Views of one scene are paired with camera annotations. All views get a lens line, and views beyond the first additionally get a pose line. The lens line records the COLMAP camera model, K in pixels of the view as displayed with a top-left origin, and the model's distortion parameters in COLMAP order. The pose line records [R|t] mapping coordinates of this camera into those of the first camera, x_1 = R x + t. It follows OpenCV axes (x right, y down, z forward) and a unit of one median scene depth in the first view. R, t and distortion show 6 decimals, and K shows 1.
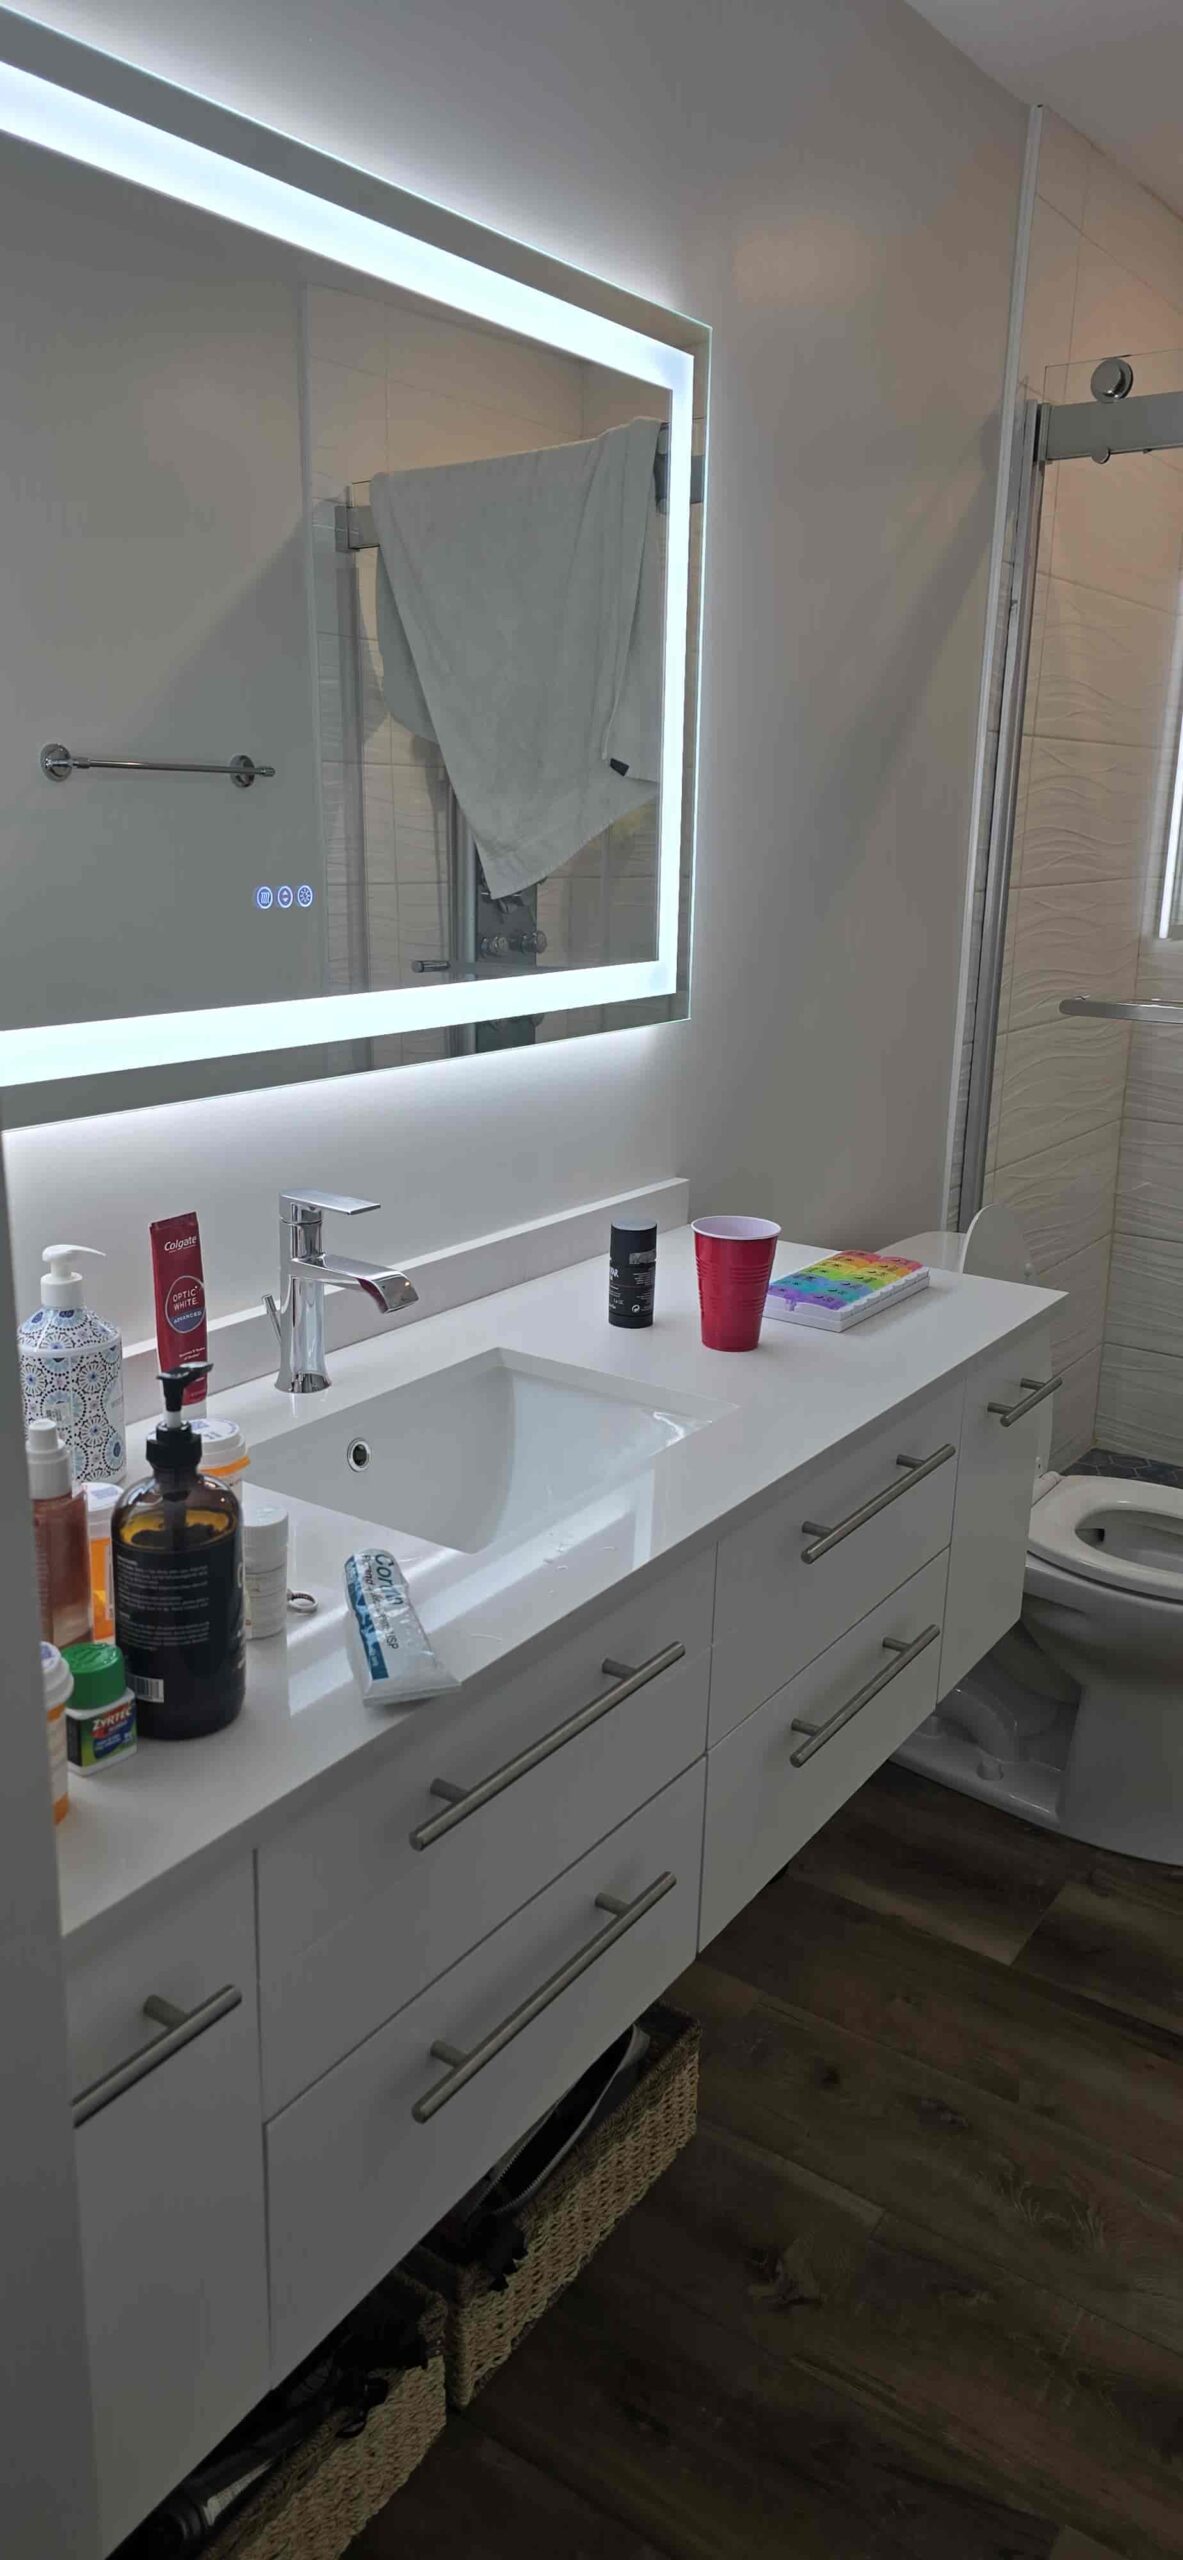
lens RADIAL K [[1676.3, 0, 591.5], [0, 1676.3, 1280.0], [0, 0, 1]] dist [-0.002193, -0.003998]
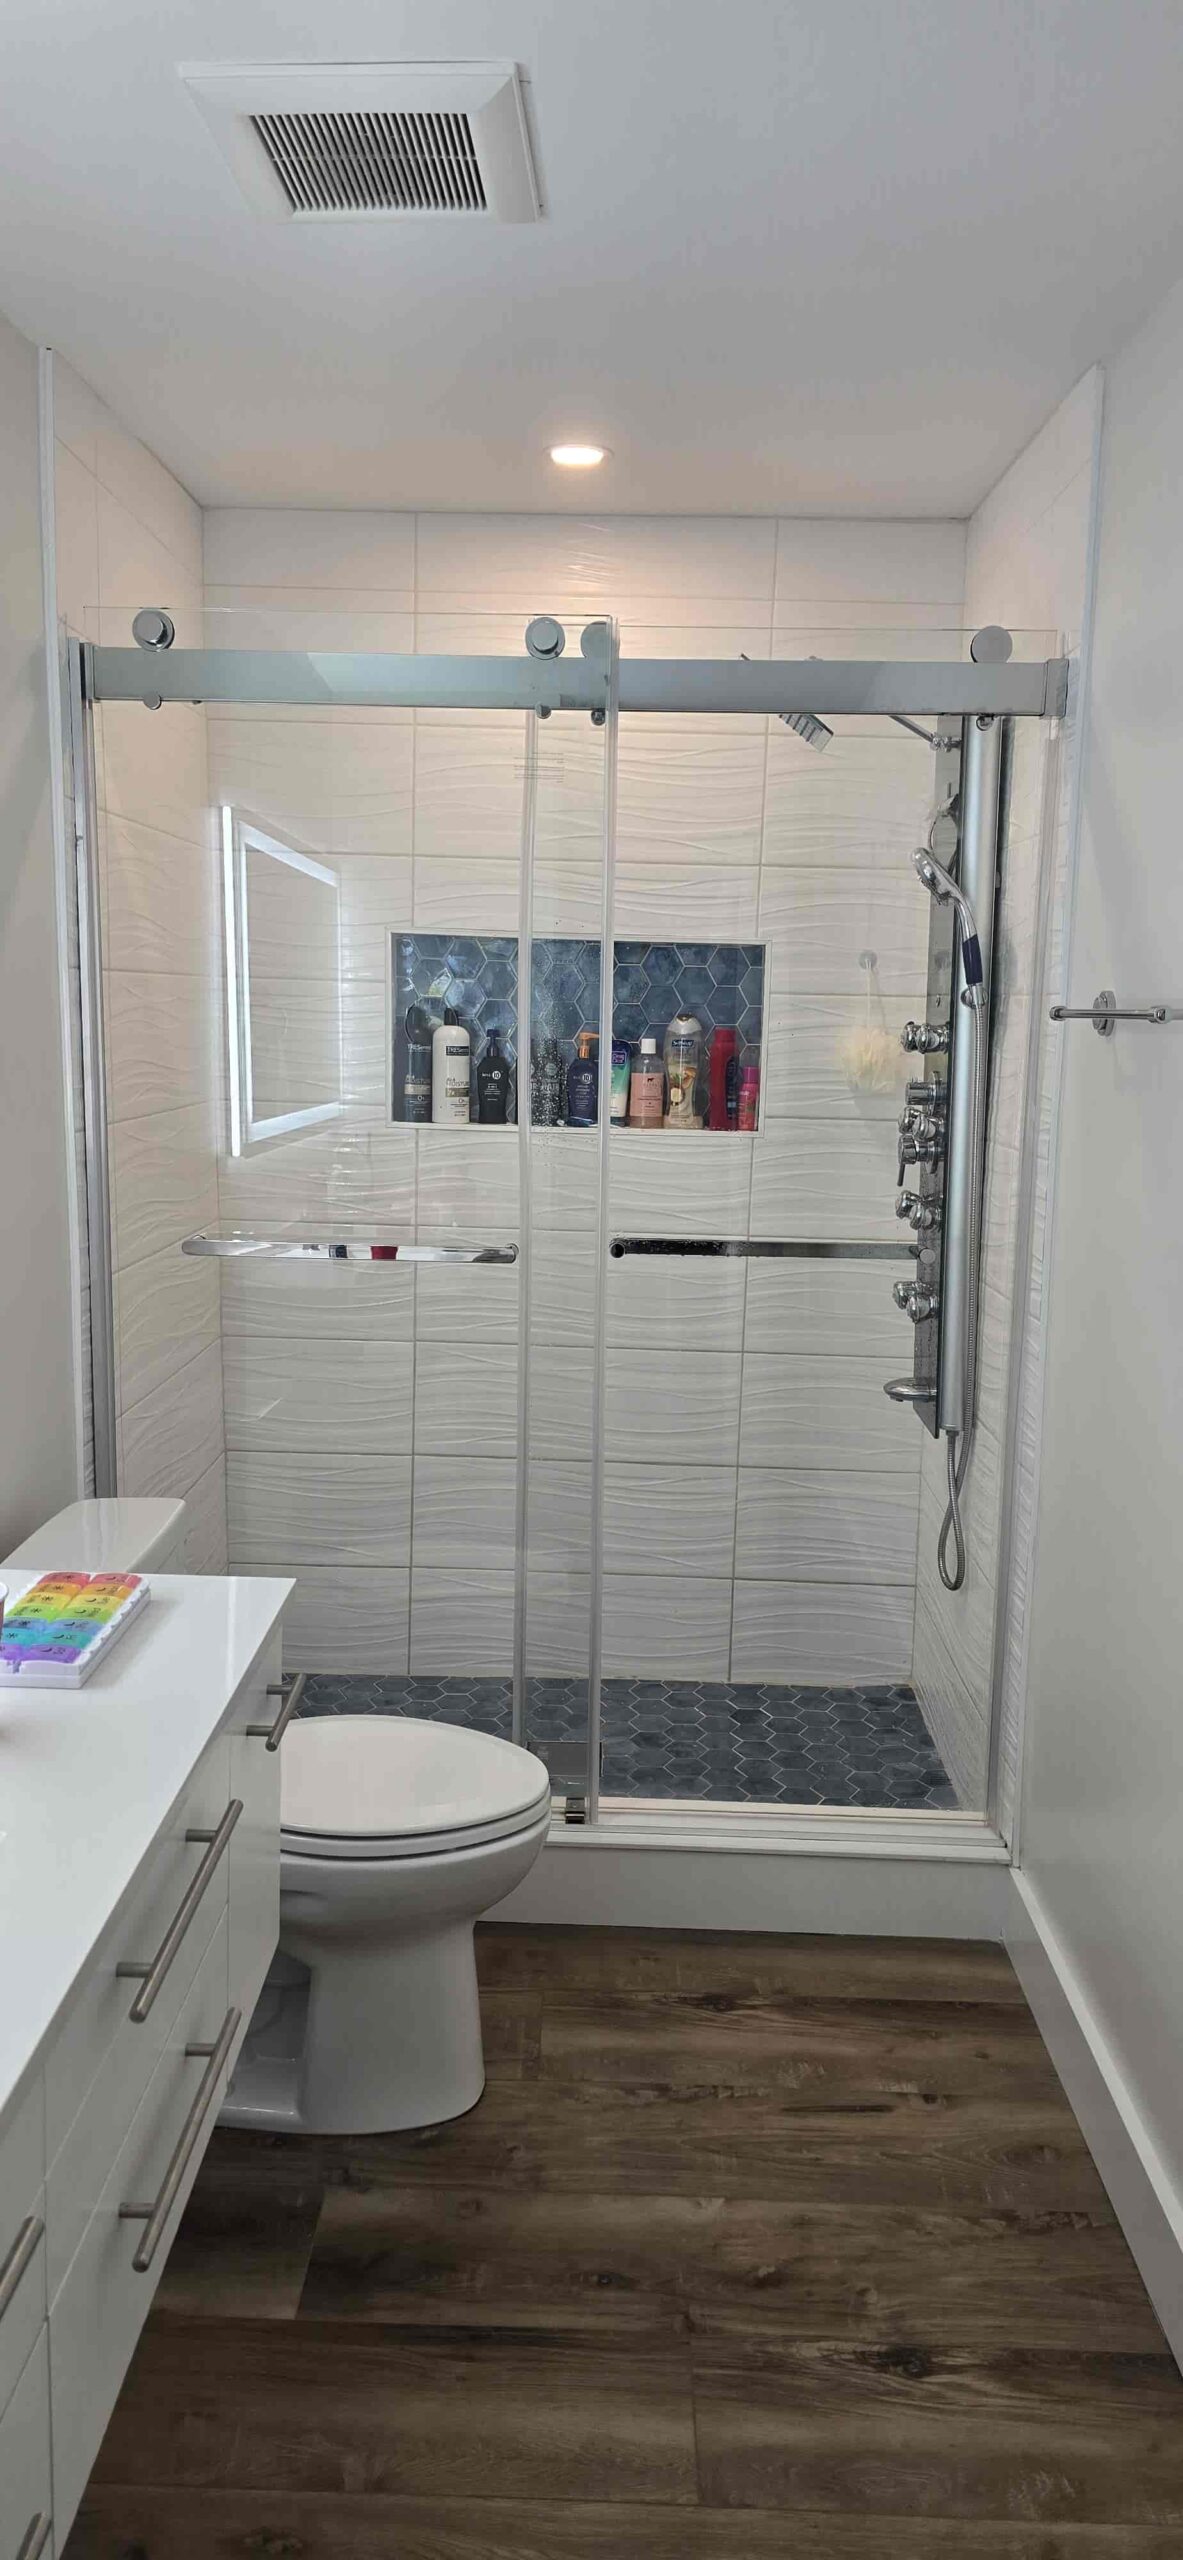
lens RADIAL K [[1656.1, 0, 591.5], [0, 1656.1, 1280.0], [0, 0, 1]] dist [0.071039, -0.090460]
pose [[0.835932, -0.082560, 0.542587, -0.055551], [0.139143, 0.988202, -0.064004, -0.058240], [-0.530902, 0.129000, 0.837557, 0.078019]]
